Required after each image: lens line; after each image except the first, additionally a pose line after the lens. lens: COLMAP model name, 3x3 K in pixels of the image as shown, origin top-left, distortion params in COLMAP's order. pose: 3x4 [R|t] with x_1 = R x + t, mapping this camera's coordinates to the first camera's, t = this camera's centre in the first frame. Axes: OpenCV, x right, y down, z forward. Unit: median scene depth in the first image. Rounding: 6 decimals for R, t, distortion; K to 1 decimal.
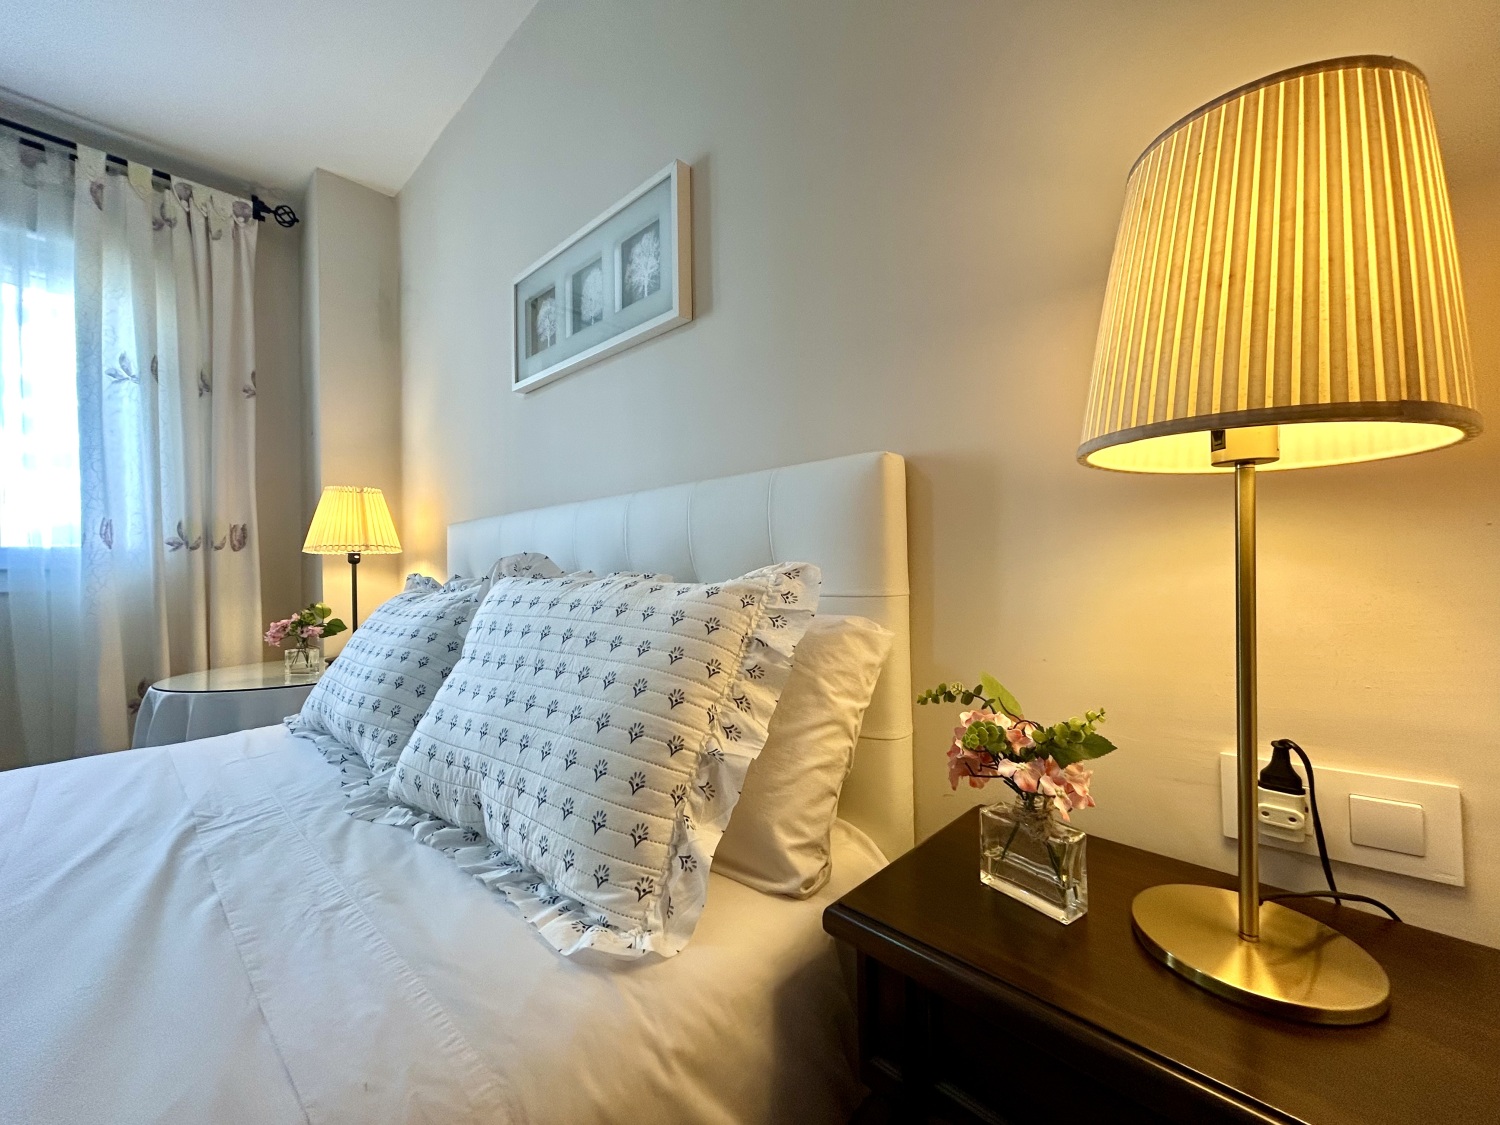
lens RADIAL K [[600.0, 0, 747.4], [0, 600.0, 559.2], [0, 0, 1]] dist [-0.003349, 0.000853]
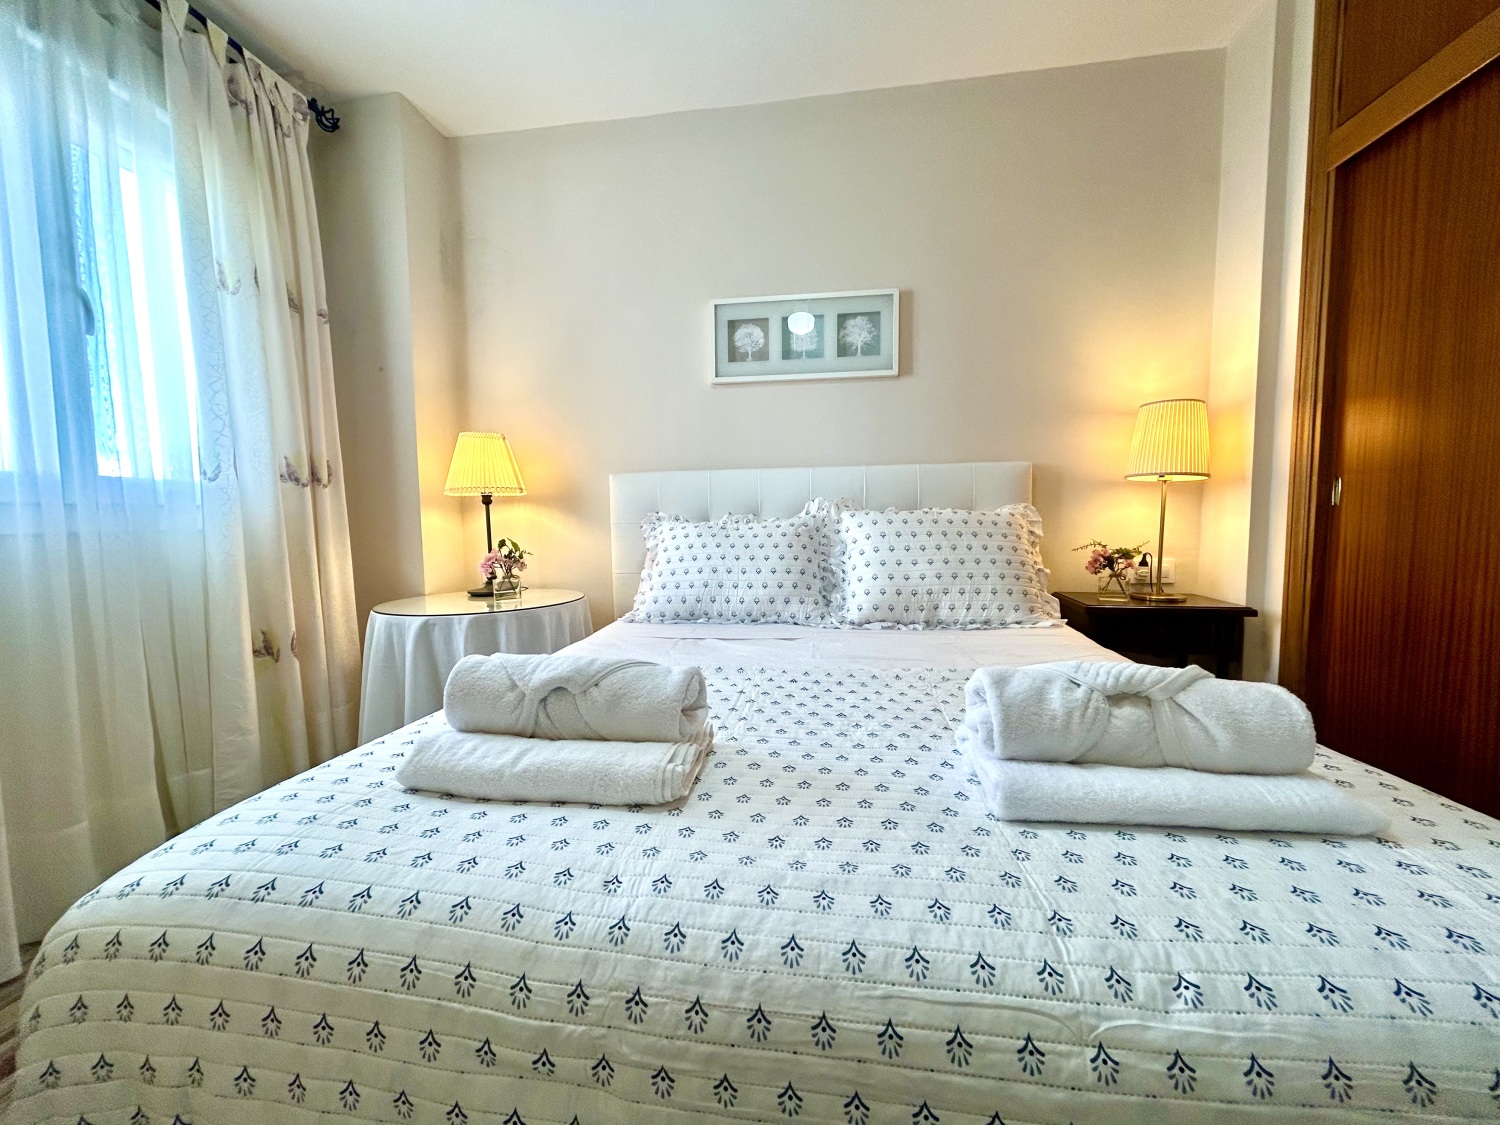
lens RADIAL K [[600.0, 0, 750.7], [0, 600.0, 565.8], [0, 0, 1]] dist [-0.003349, 0.000853]
pose [[0.817706, -0.035468, 0.574543, -0.904732], [-0.008964, 0.997194, 0.074318, 0.033402], [-0.575567, -0.065921, 0.815094, -0.176519]]
